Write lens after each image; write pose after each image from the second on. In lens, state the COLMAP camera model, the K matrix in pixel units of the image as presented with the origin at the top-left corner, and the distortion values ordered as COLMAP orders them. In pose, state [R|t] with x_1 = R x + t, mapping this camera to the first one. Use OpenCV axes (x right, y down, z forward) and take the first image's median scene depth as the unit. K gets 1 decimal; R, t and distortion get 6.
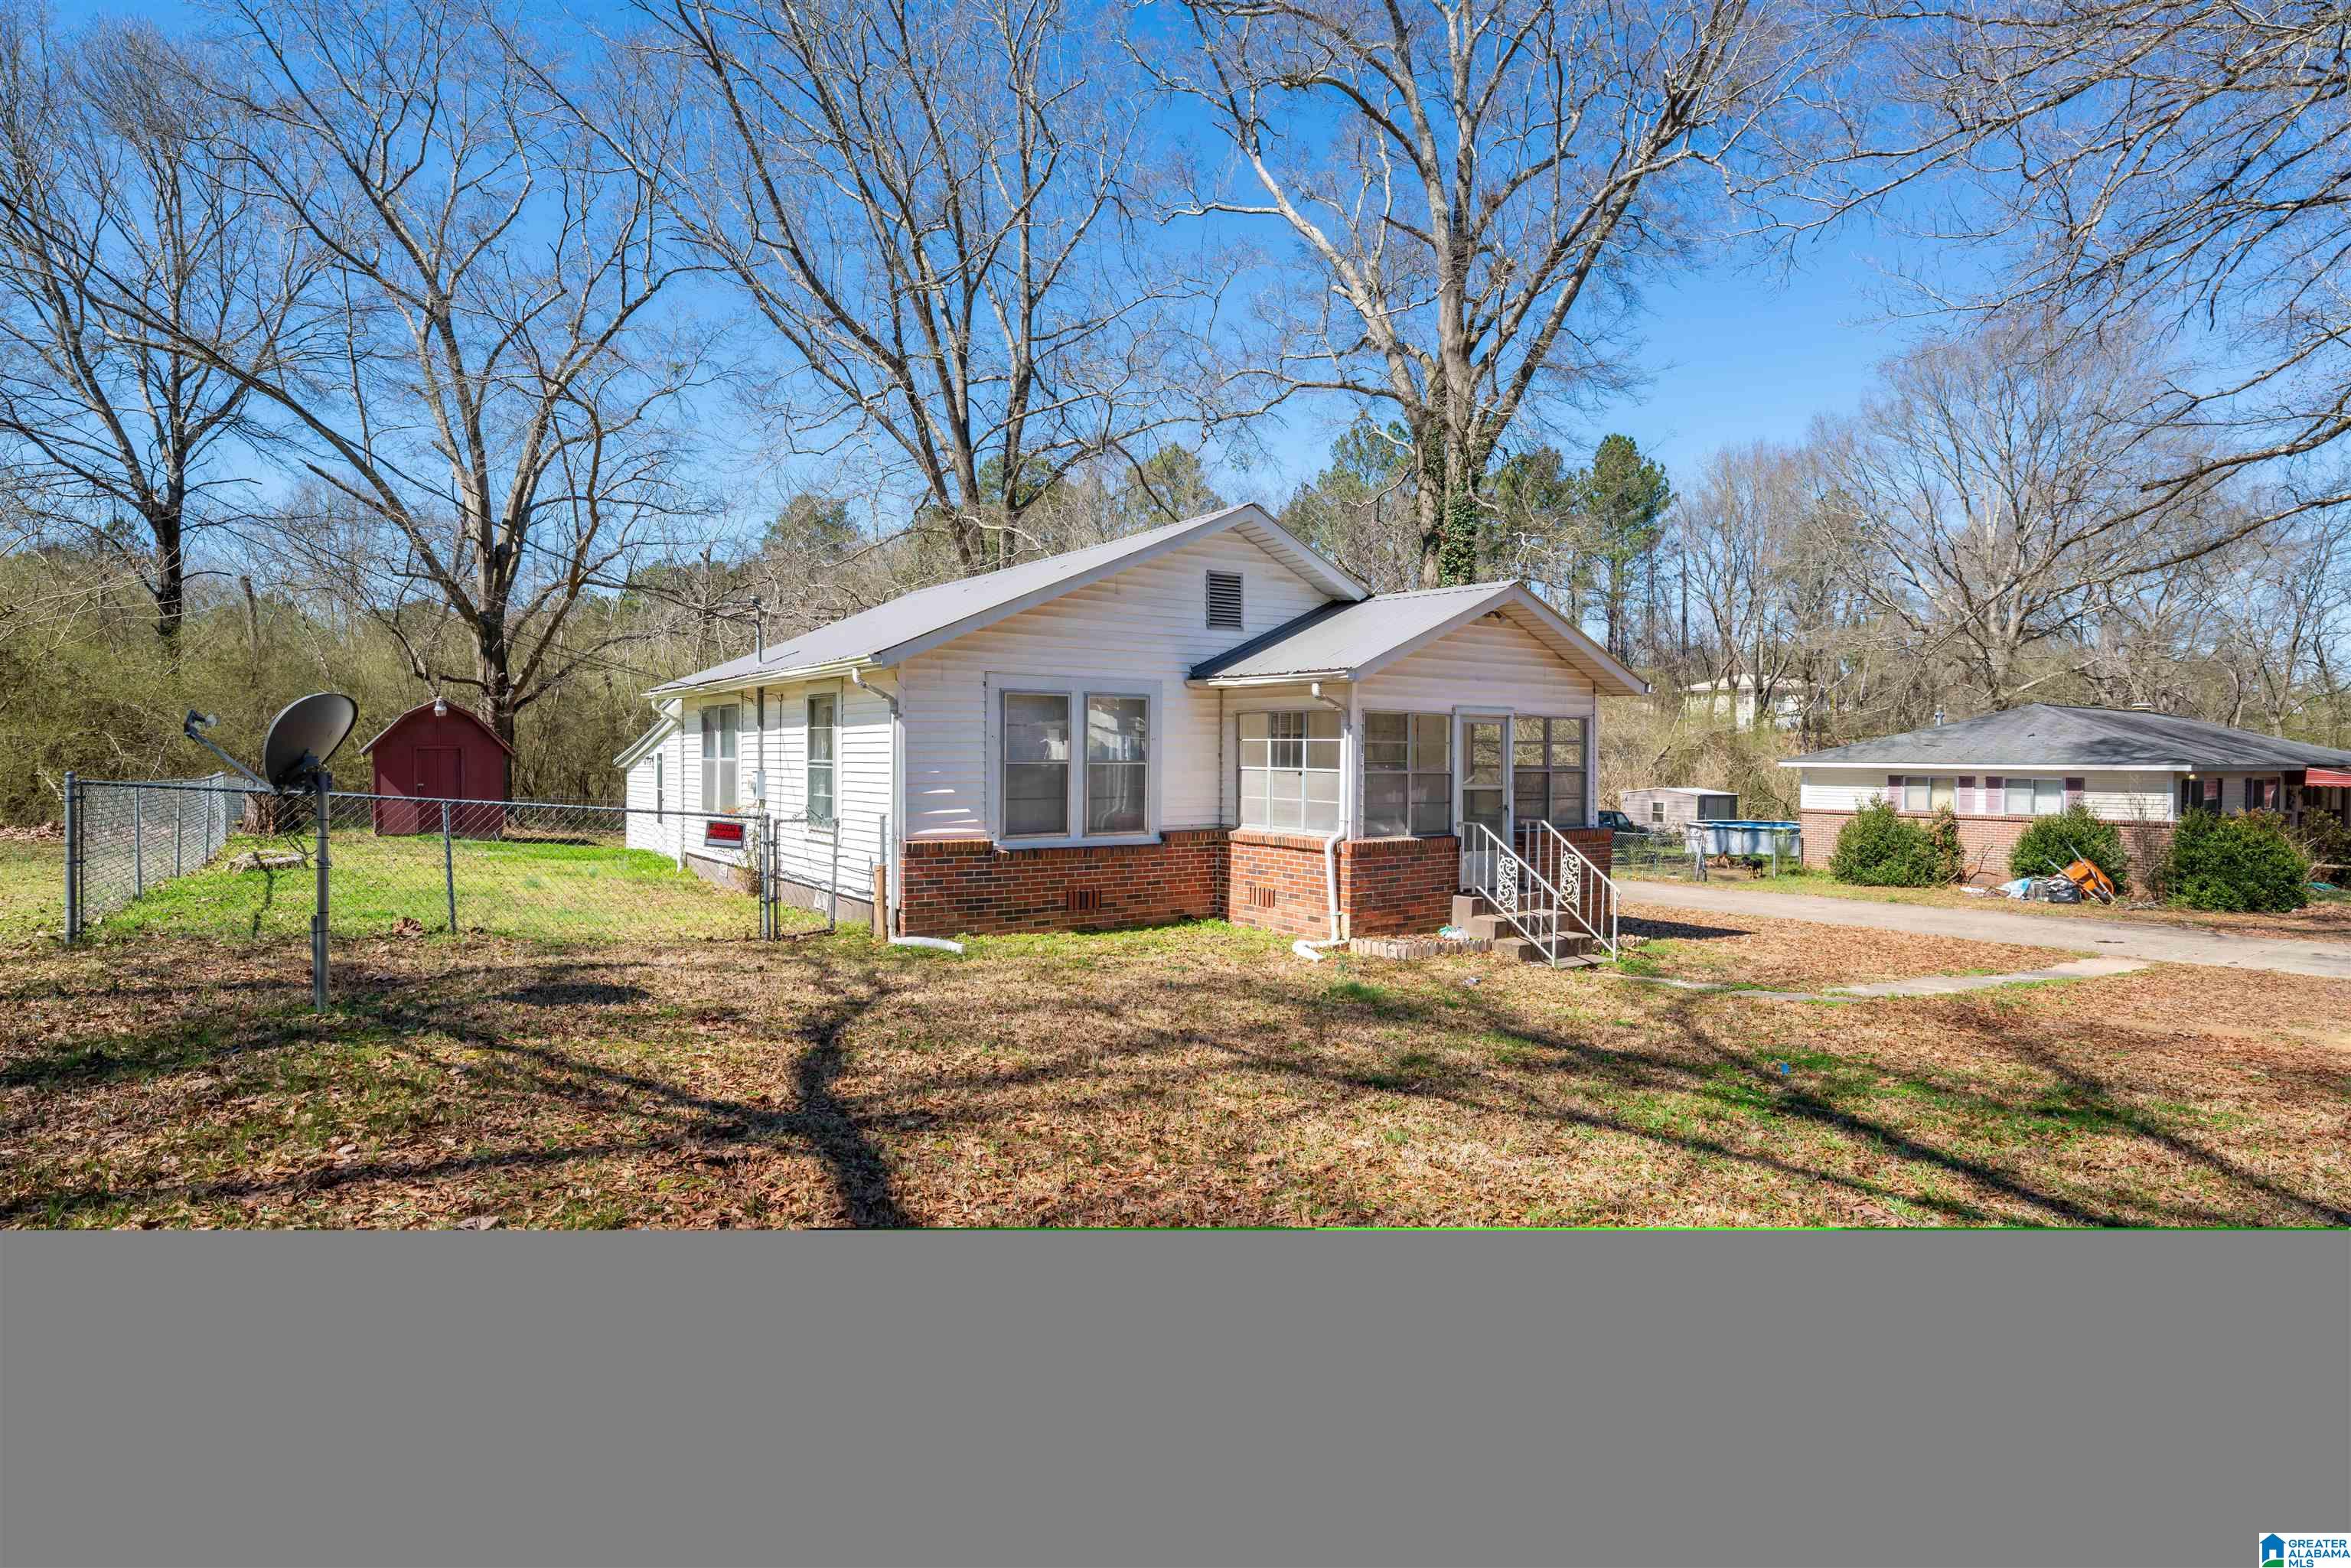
lens RADIAL K [[1271.1, 0, 1175.7], [0, 1271.1, 776.3], [0, 0, 1]] dist [-0.002310, 0.000179]
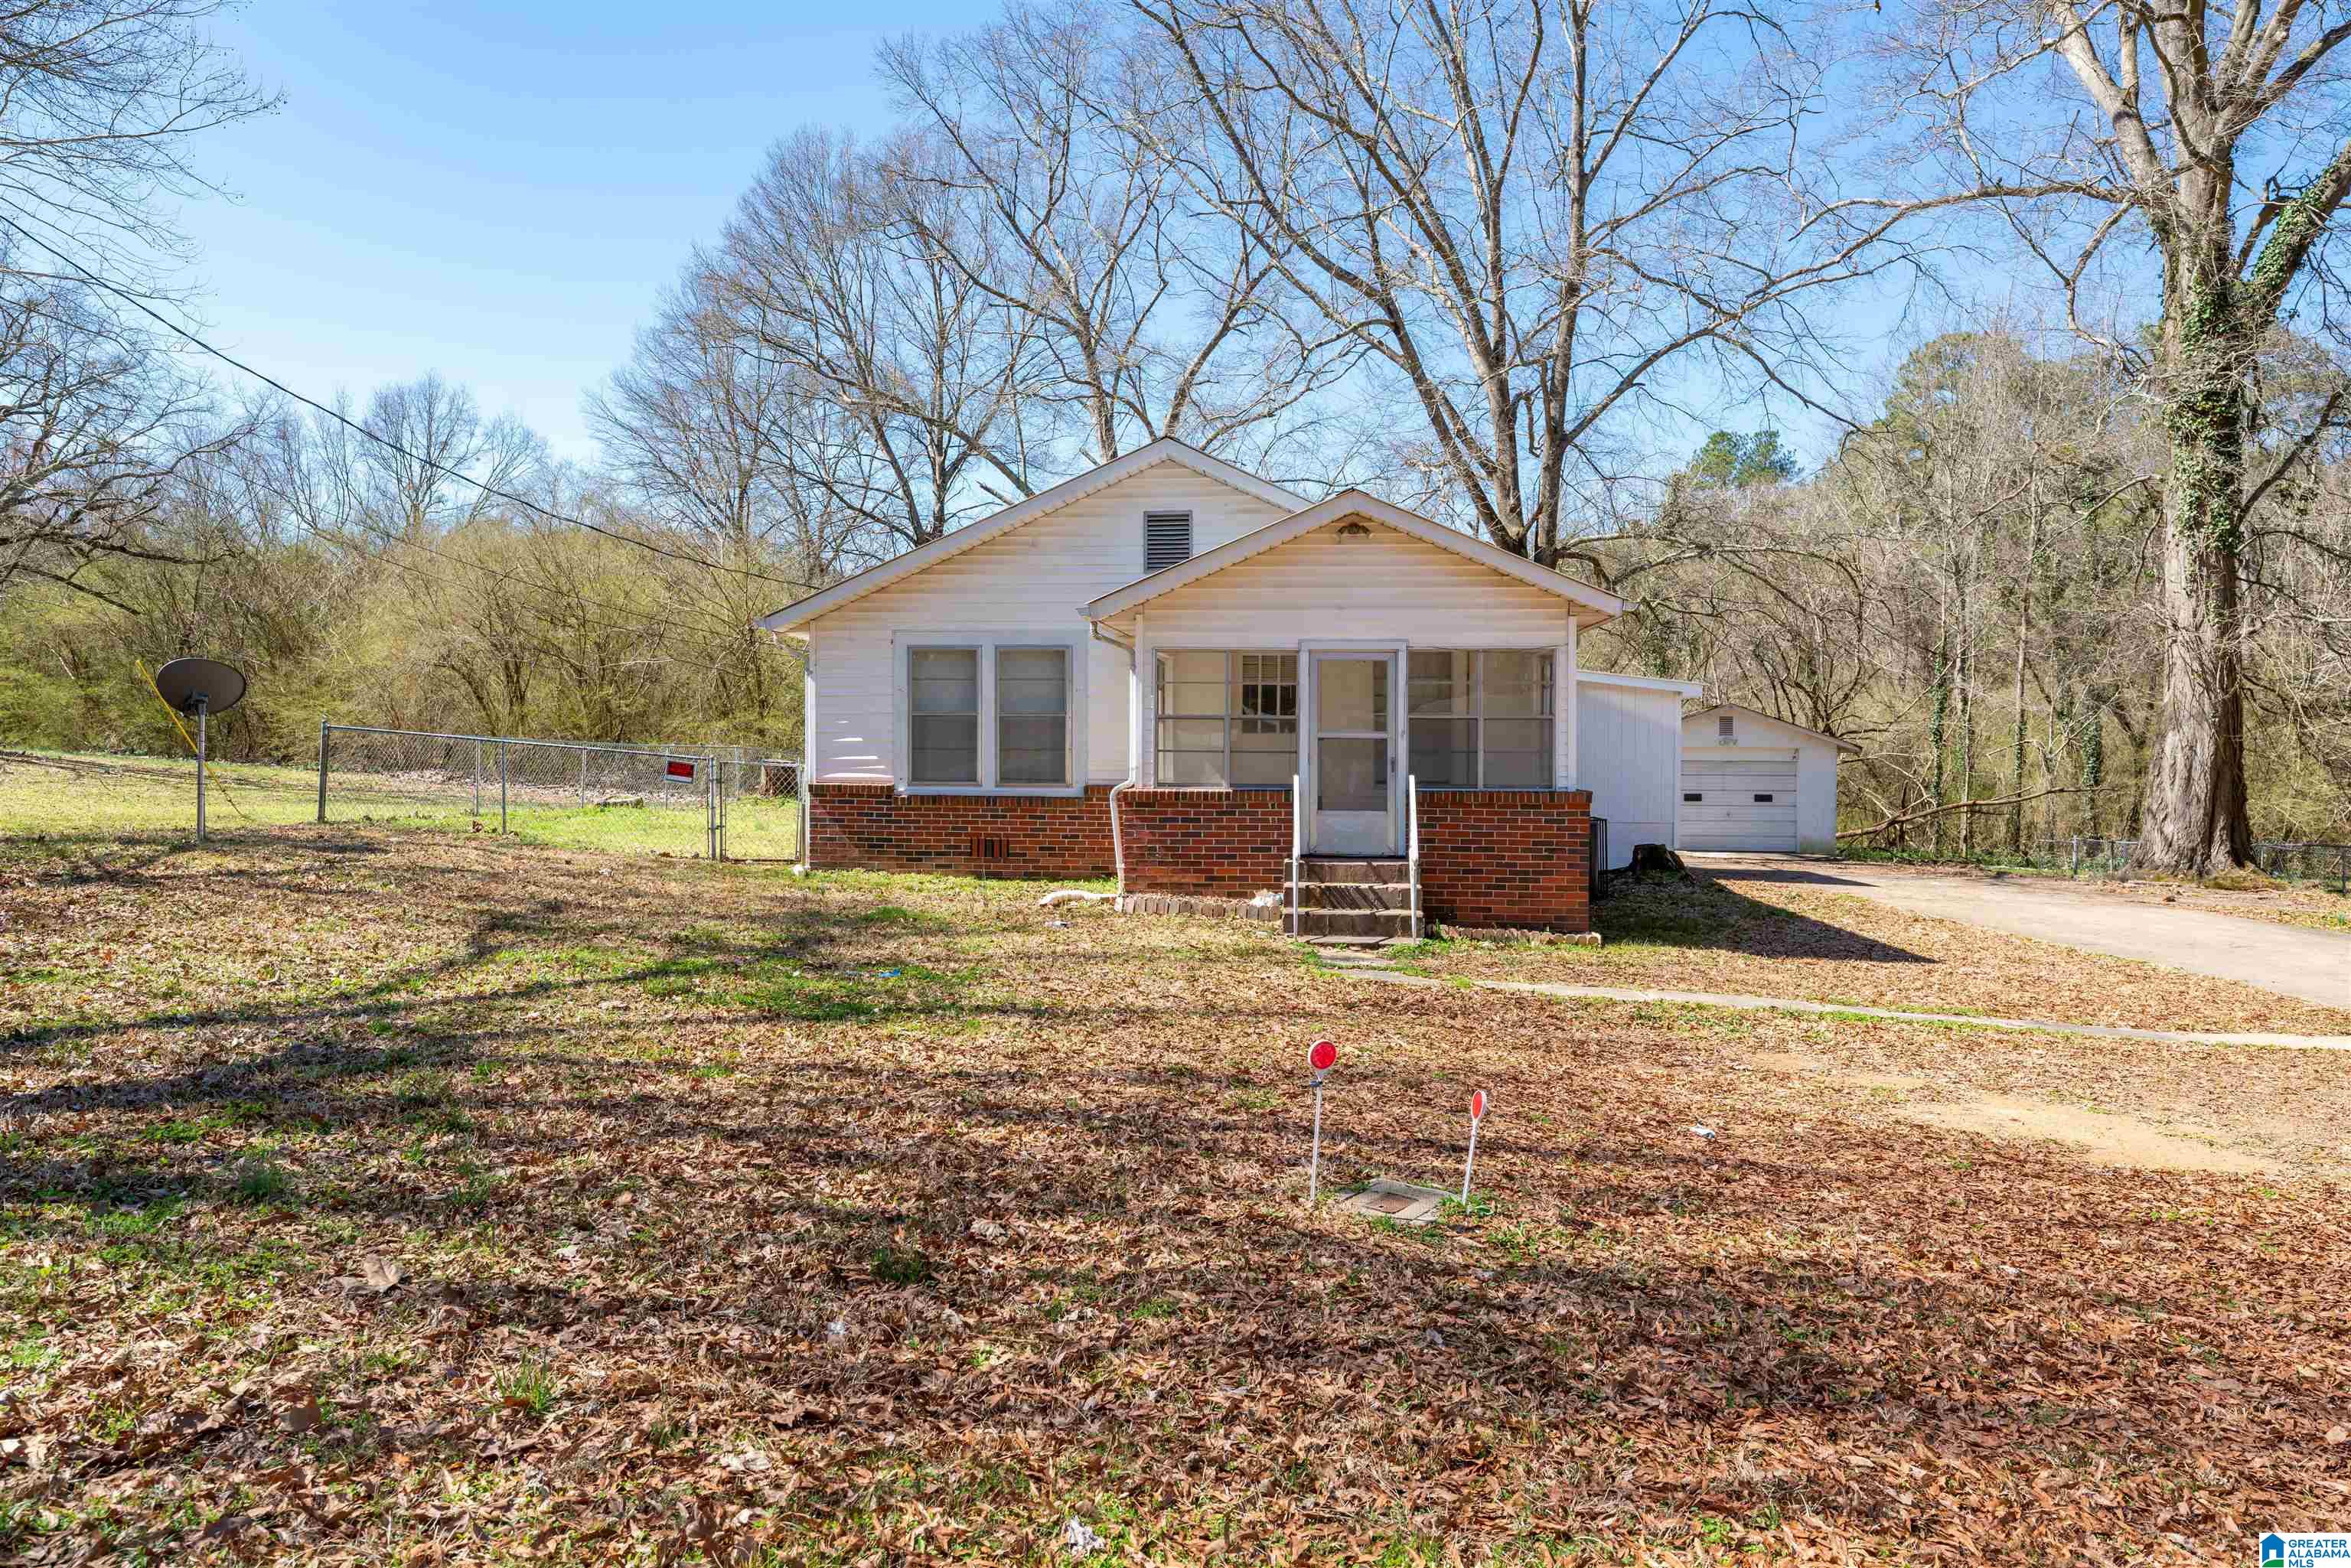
lens RADIAL K [[1635.9, 0, 1175.0], [0, 1635.9, 783.2], [0, 0, 1]] dist [-0.000925, -0.000077]
pose [[0.740828, 0.005818, -0.671669, 0.916330], [-0.012703, 0.999905, -0.005349, 0.049958], [0.671574, 0.012495, 0.740832, 0.117356]]
